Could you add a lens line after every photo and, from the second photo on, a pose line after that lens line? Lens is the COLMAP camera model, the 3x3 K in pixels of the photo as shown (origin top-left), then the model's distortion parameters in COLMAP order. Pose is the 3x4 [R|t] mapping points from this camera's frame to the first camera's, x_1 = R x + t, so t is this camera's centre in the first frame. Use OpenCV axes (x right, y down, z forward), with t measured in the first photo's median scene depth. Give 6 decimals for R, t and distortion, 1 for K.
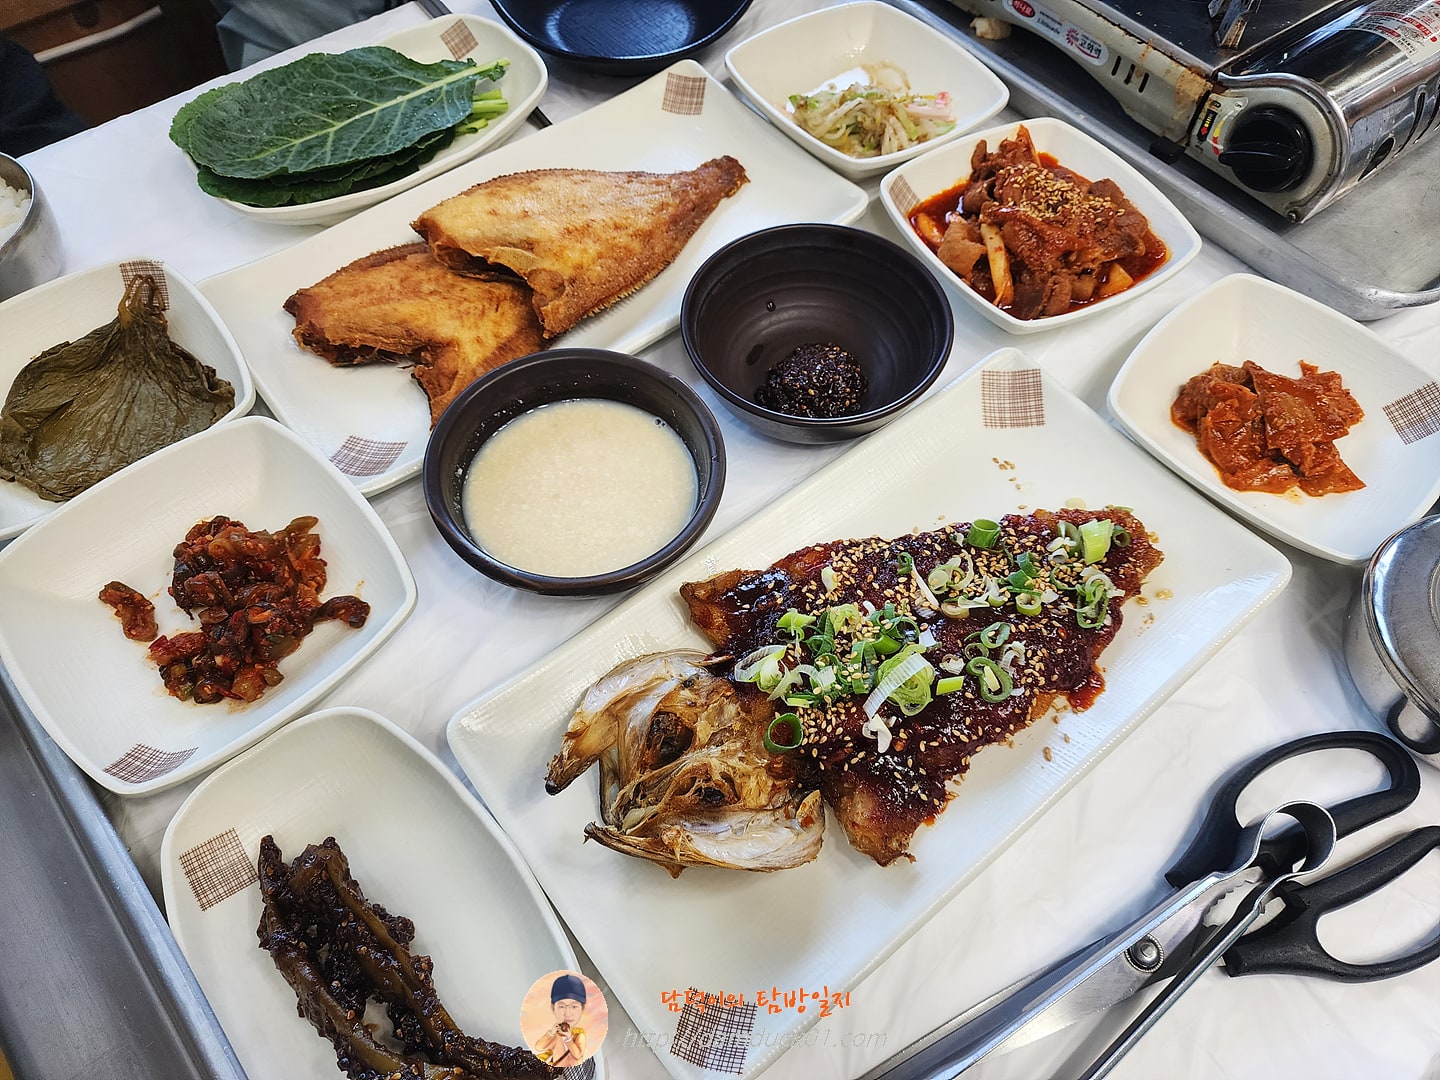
lens RADIAL K [[983.3, 0, 722.2], [0, 983.3, 538.8], [0, 0, 1]] dist [-0.021796, -0.002711]
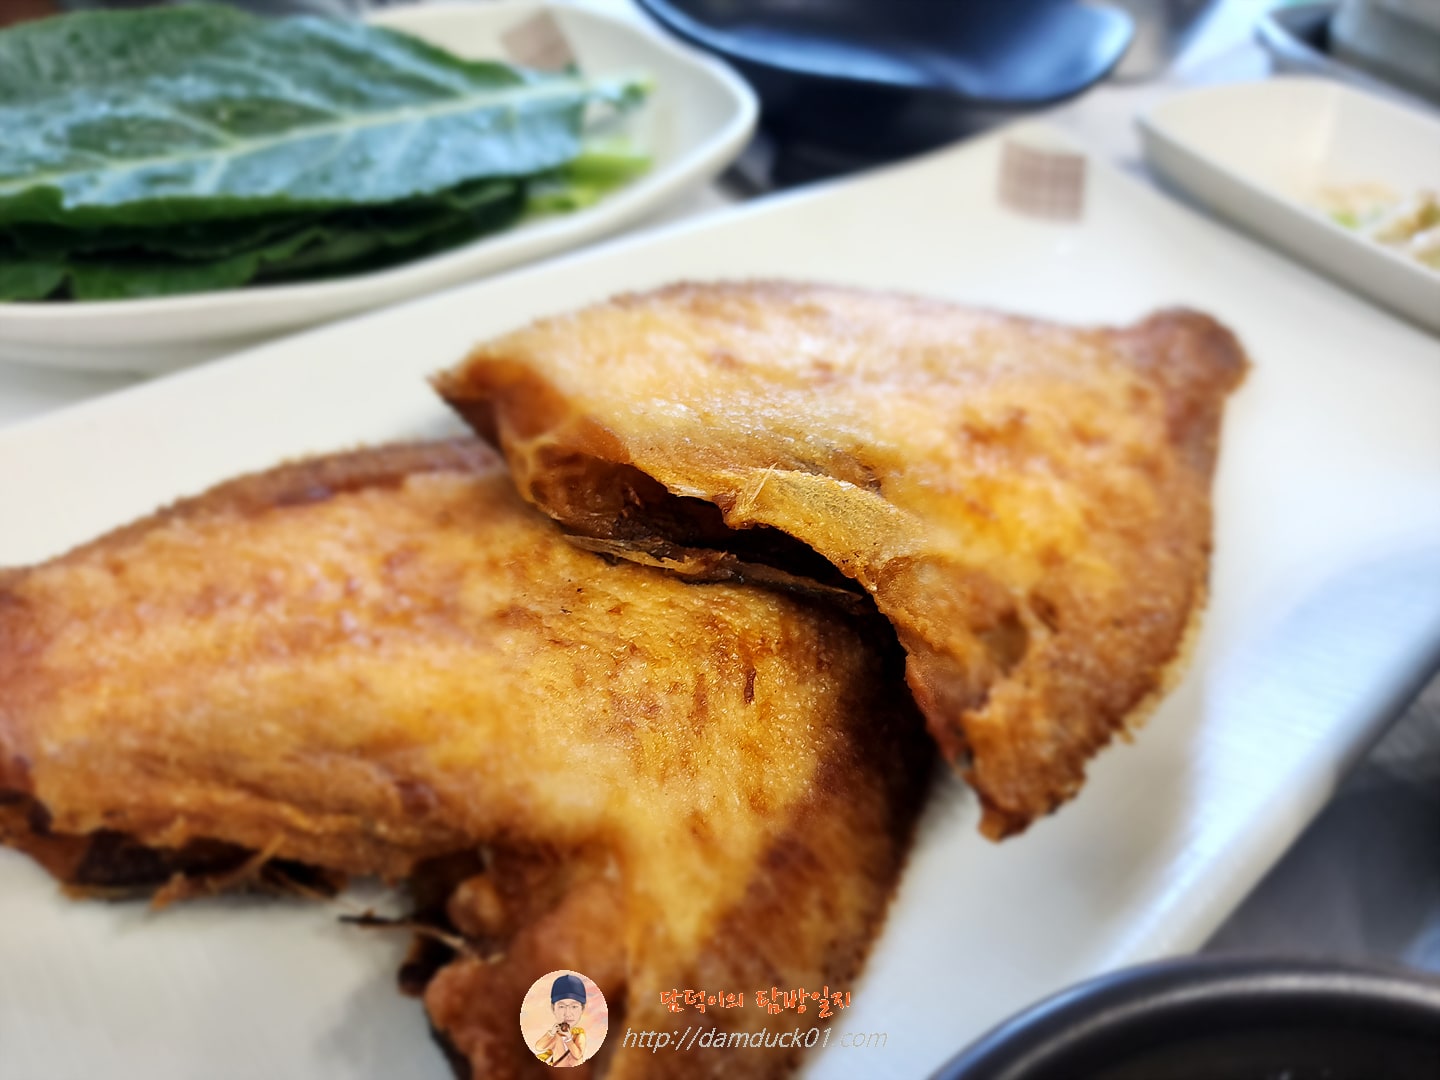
lens RADIAL K [[983.3, 0, 718.4], [0, 983.3, 540.7], [0, 0, 1]] dist [-0.021796, -0.002711]
pose [[0.993871, 0.058195, 0.093987, -0.264817], [-0.034784, 0.971659, -0.233813, -0.210754], [-0.104930, 0.229111, 0.967728, 0.730756]]
